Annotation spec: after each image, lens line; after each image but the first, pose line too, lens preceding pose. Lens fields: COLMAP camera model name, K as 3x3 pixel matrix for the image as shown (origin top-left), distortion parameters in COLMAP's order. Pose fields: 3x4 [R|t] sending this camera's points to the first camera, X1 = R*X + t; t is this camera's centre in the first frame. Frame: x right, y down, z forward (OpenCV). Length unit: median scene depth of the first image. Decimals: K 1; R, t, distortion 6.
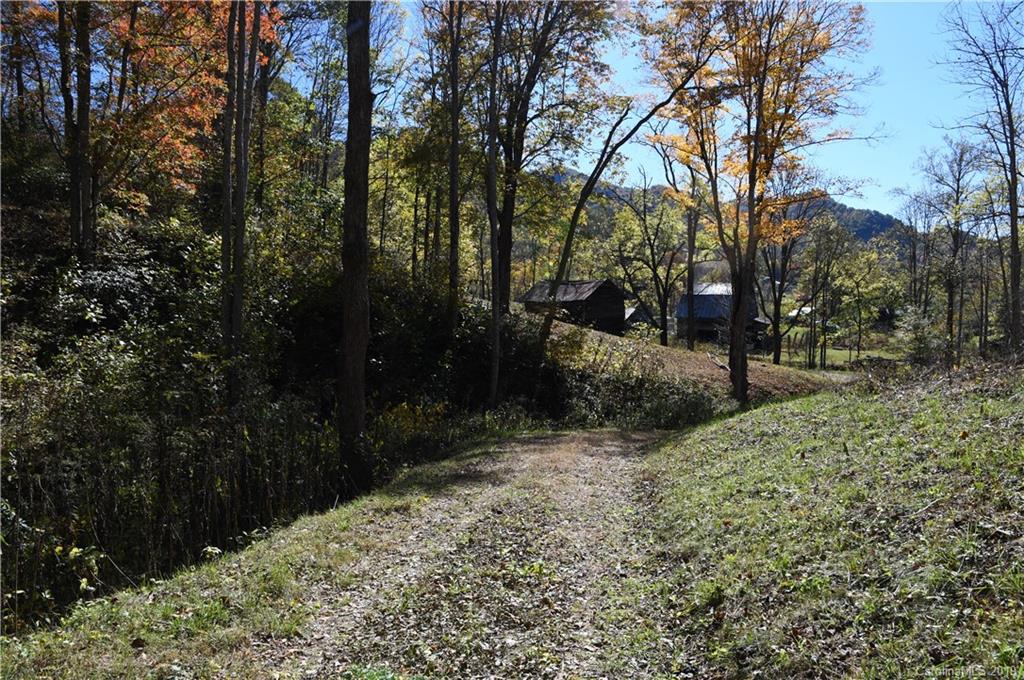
lens RADIAL K [[746.6, 0, 514.6], [0, 746.6, 338.1], [0, 0, 1]] dist [-0.067700, 0.007753]
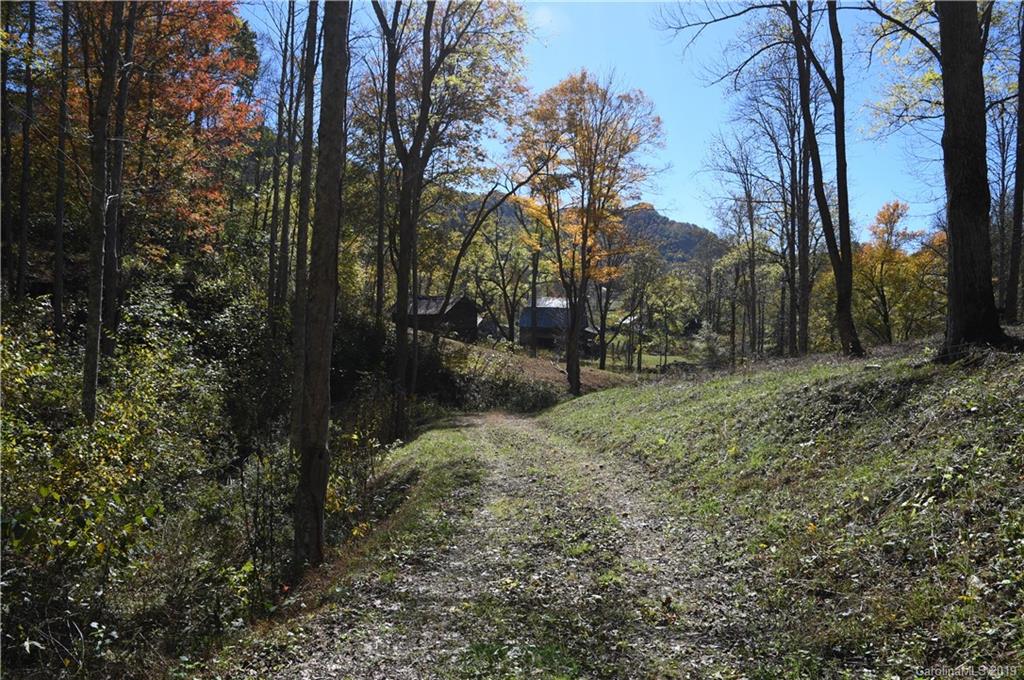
lens RADIAL K [[746.6, 0, 512.1], [0, 746.6, 341.4], [0, 0, 1]] dist [-0.067700, 0.007753]
pose [[0.976697, 0.004395, 0.214579, -0.057640], [-0.004830, 0.999987, 0.001500, -0.009912], [-0.214570, -0.002501, 0.976705, -0.176012]]
